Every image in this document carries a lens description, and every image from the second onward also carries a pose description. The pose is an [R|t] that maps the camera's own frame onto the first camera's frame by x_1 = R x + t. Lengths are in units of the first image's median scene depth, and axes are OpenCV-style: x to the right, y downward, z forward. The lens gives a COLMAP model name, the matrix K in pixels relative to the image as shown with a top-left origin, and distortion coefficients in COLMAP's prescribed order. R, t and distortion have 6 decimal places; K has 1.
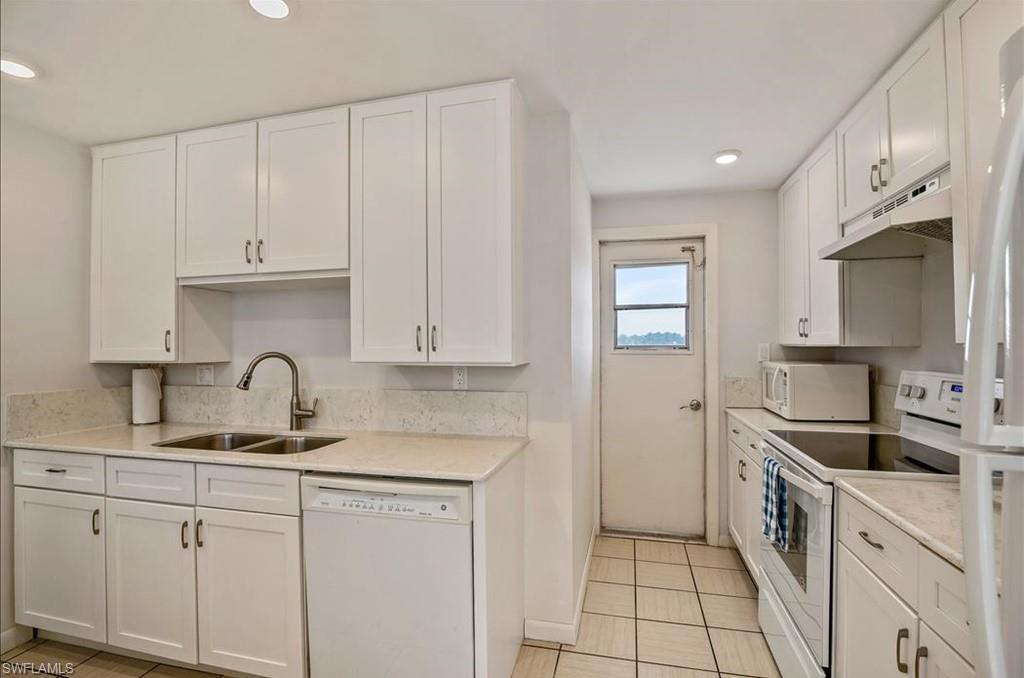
lens RADIAL K [[469.2, 0, 516.8], [0, 469.2, 343.6], [0, 0, 1]] dist [-0.024530, -0.001083]
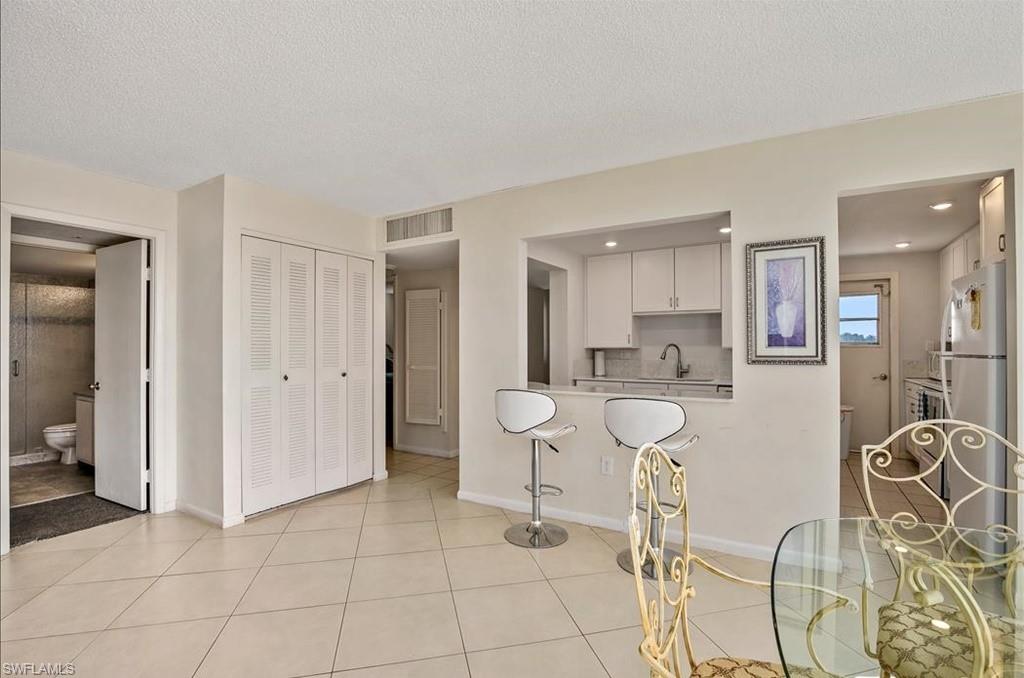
lens RADIAL K [[469.2, 0, 517.0], [0, 469.2, 341.8], [0, 0, 1]] dist [-0.024530, -0.001083]
pose [[0.954311, 0.002620, -0.298802, -0.396862], [-0.004518, 0.999974, -0.005662, 0.018068], [0.298780, 0.006753, 0.954298, -1.022174]]
